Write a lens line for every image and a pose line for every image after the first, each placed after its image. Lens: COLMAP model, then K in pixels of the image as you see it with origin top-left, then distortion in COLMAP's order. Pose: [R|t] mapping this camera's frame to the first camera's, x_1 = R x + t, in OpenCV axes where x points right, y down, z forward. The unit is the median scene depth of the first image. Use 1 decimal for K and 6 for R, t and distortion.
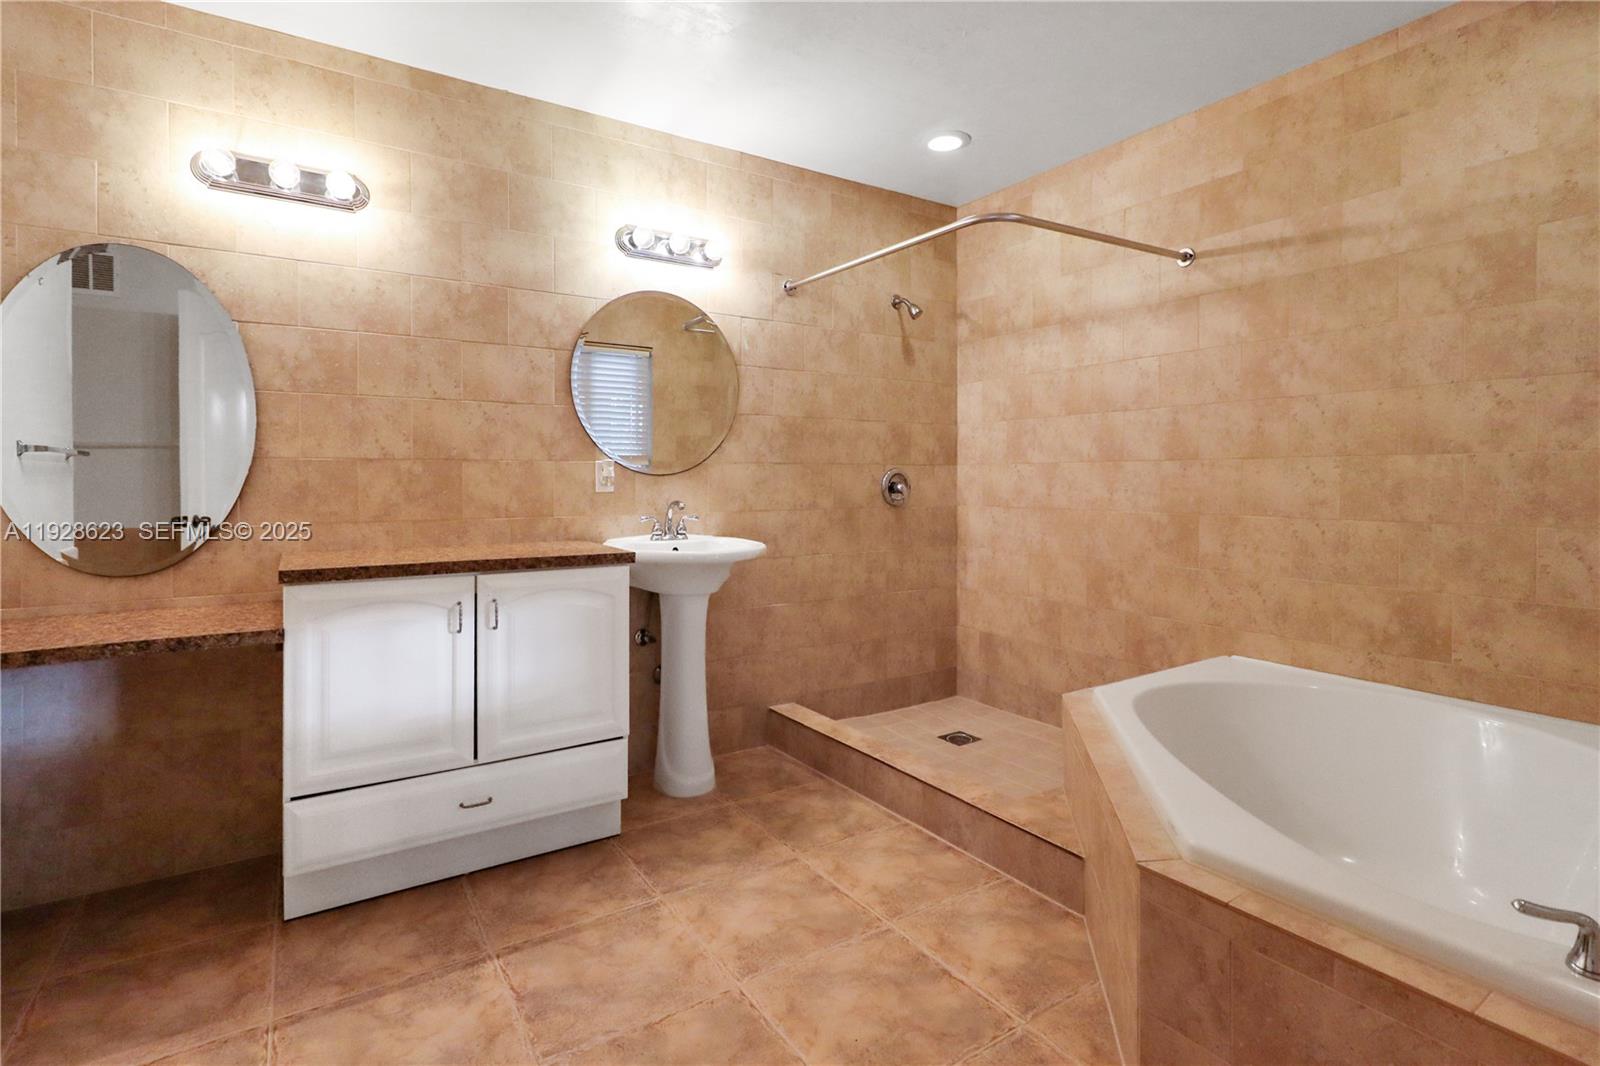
lens RADIAL K [[766.3, 0, 804.8], [0, 766.3, 484.6], [0, 0, 1]] dist [0.002541, 0.000563]
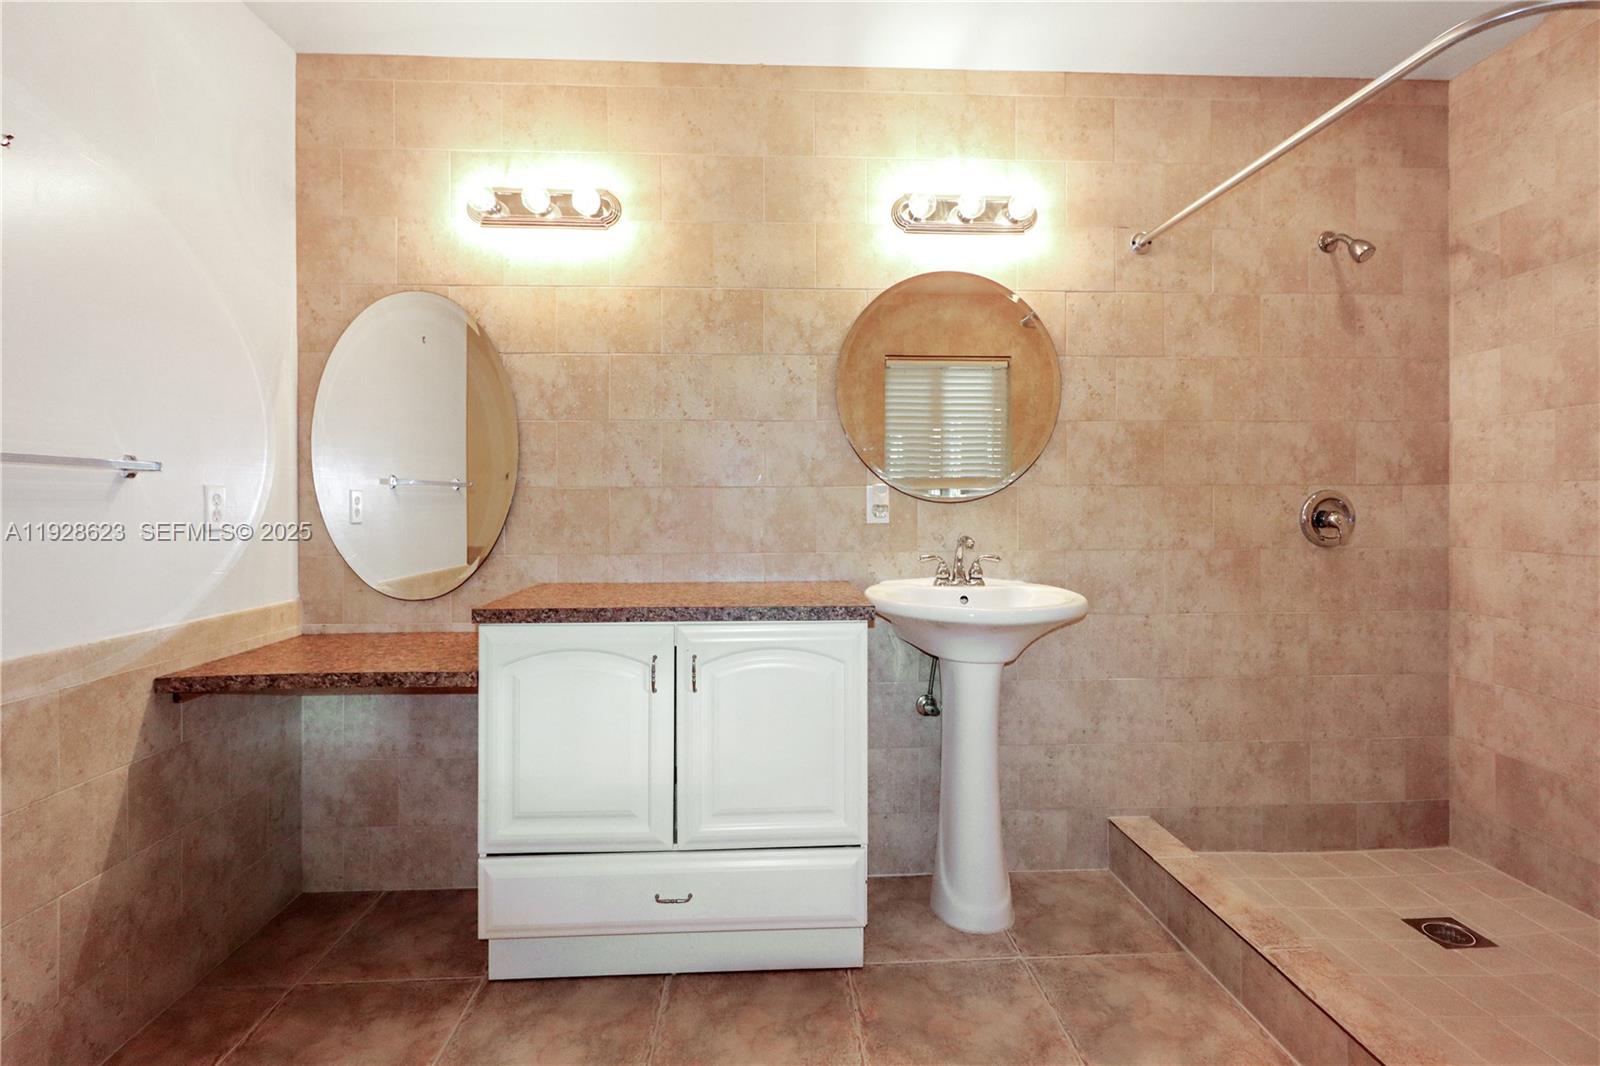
lens RADIAL K [[766.3, 0, 784.6], [0, 766.3, 504.1], [0, 0, 1]] dist [0.002541, 0.000563]
pose [[0.858416, -0.000544, -0.512954, 0.077914], [-0.001673, 0.999991, -0.003860, -0.008117], [0.512952, 0.004172, 0.858407, 0.252669]]
